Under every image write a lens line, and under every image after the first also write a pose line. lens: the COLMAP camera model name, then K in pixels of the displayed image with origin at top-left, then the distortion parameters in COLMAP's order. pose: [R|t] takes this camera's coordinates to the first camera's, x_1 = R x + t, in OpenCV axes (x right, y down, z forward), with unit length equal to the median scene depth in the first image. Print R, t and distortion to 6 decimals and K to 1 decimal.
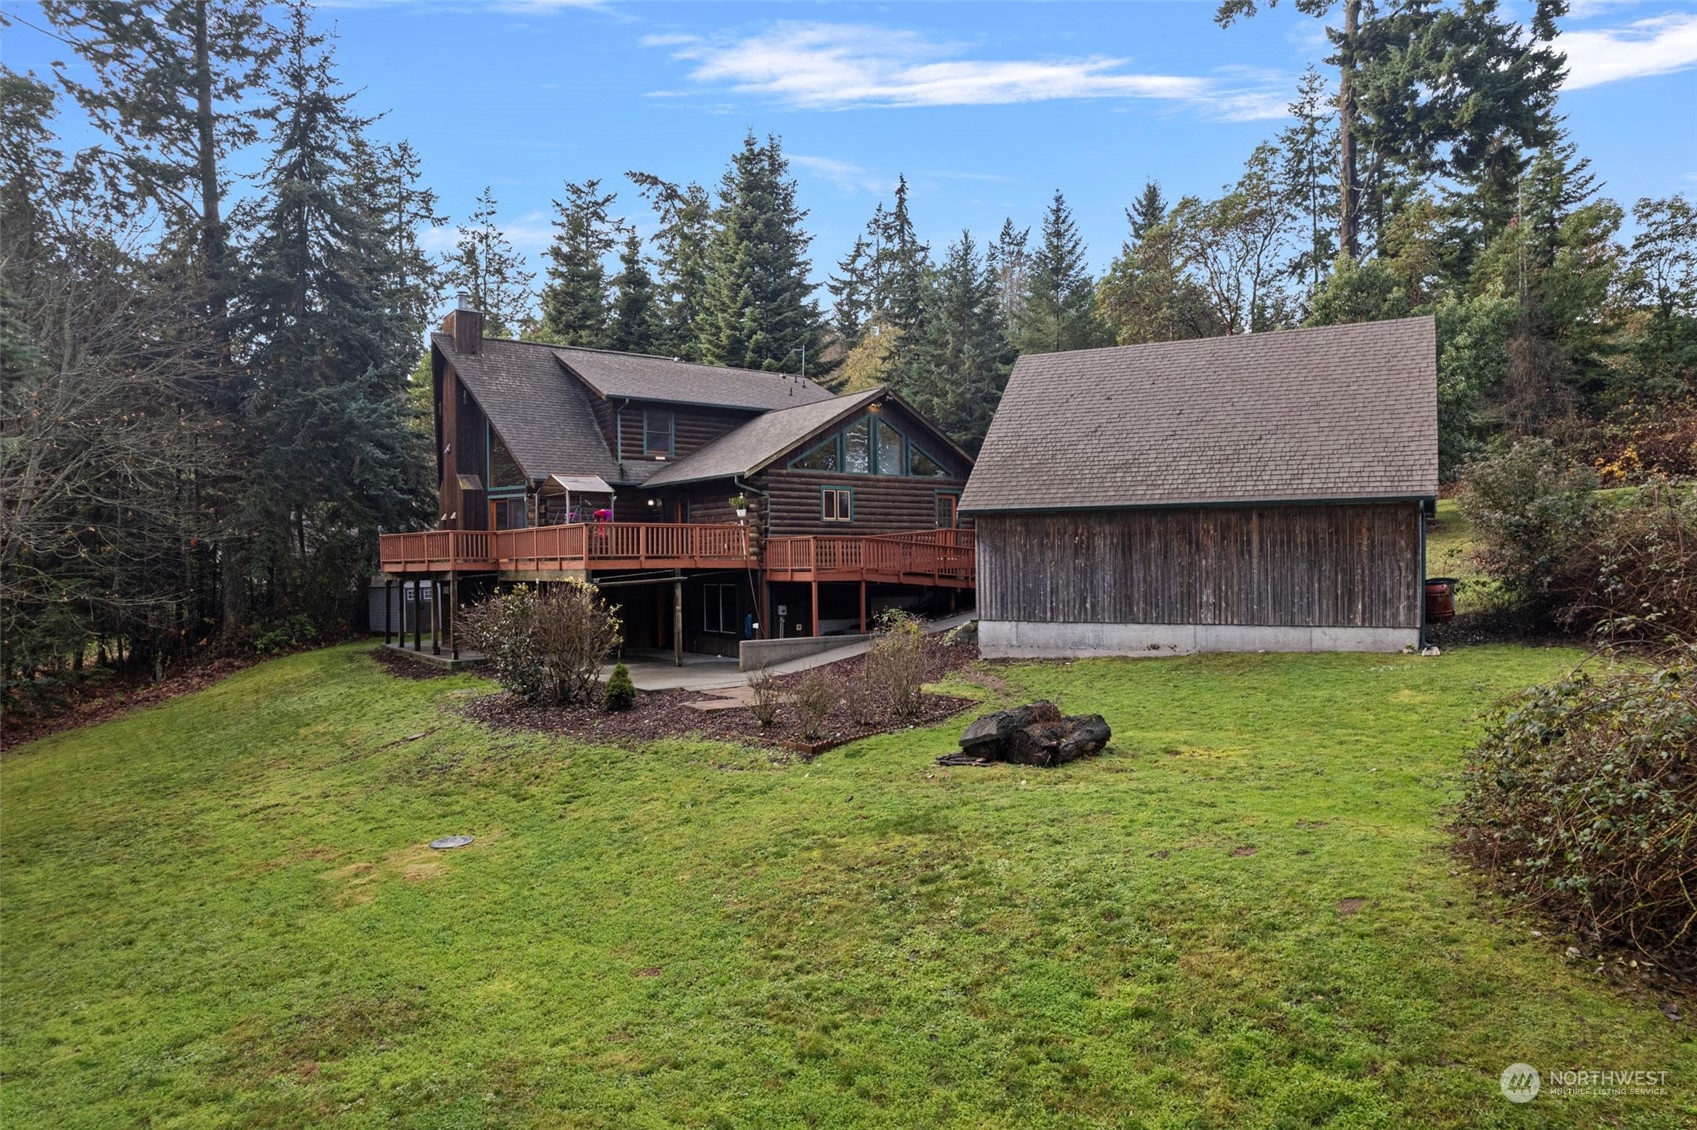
lens RADIAL K [[1100.5, 0, 855.1], [0, 1100.5, 568.9], [0, 0, 1]] dist [-0.069956, 0.064780]
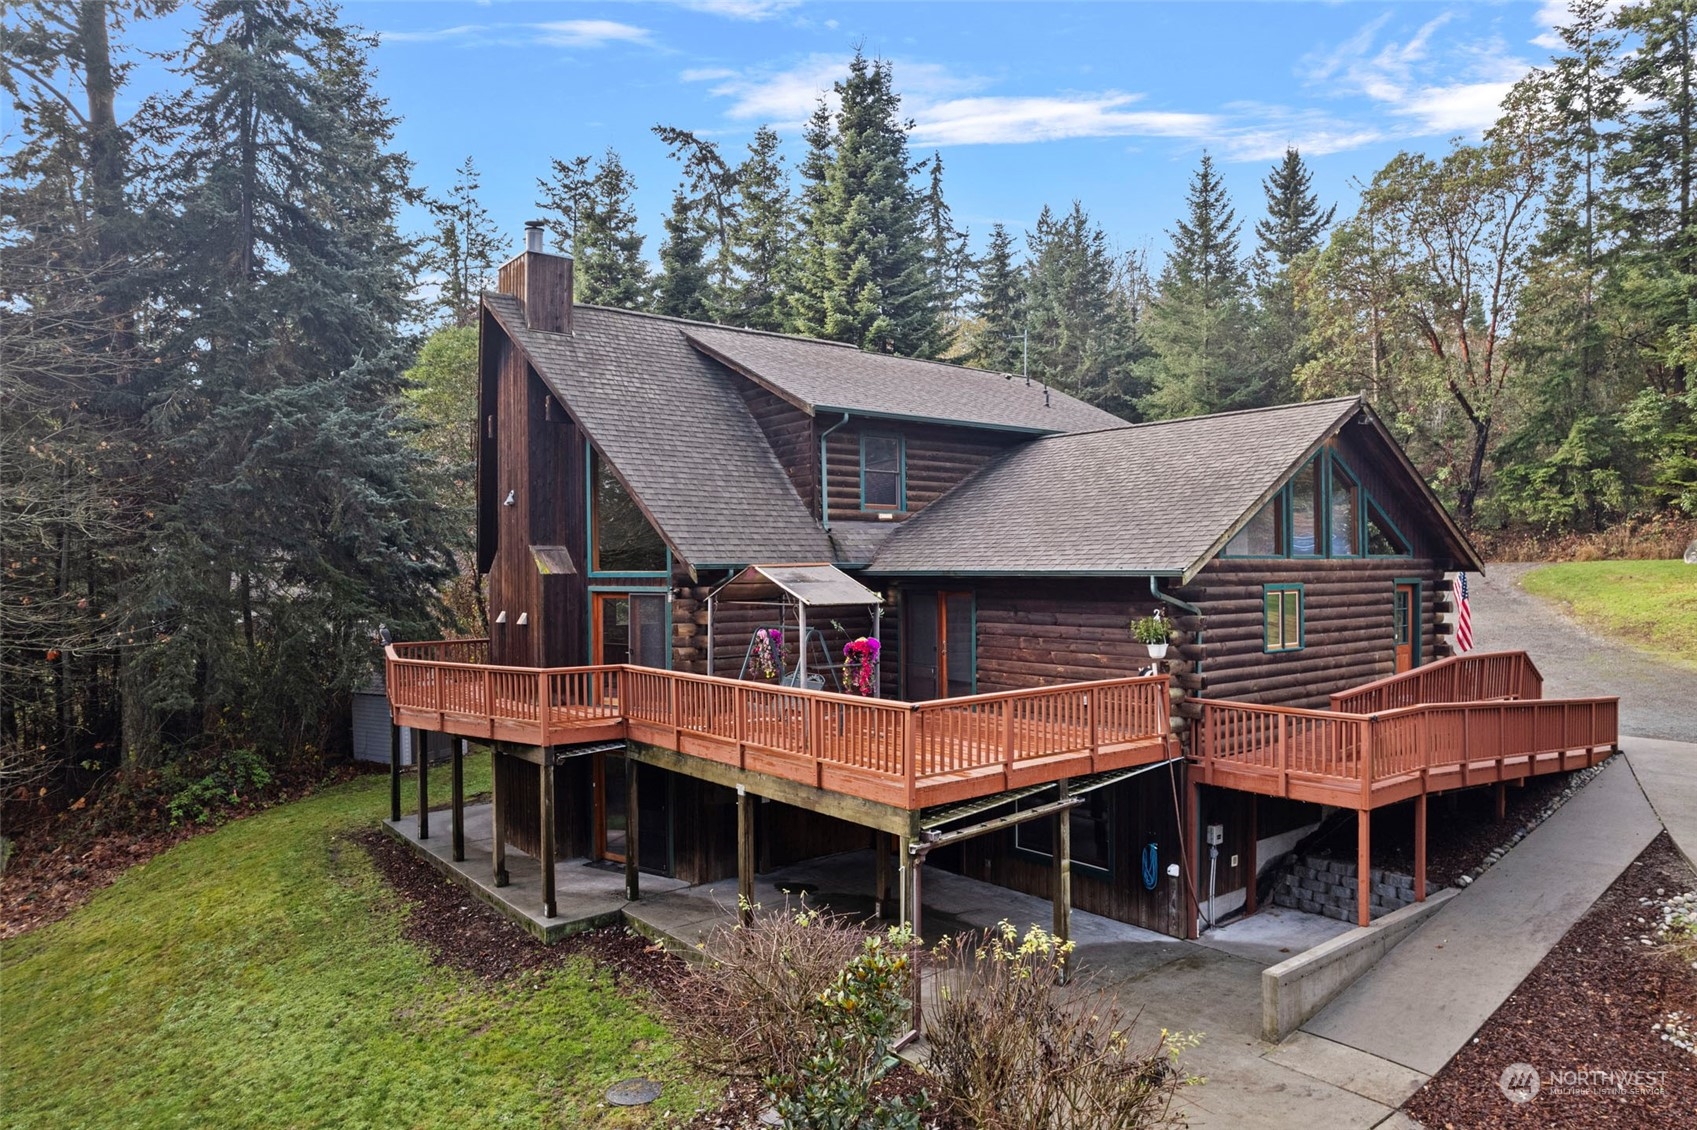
lens RADIAL K [[1100.5, 0, 855.1], [0, 1100.5, 568.9], [0, 0, 1]] dist [-0.069956, 0.064780]
pose [[0.999300, 0.000129, 0.037402, -0.165391], [-0.000043, 0.999997, -0.002296, -0.055425], [-0.037402, 0.002293, 0.999298, 0.327476]]
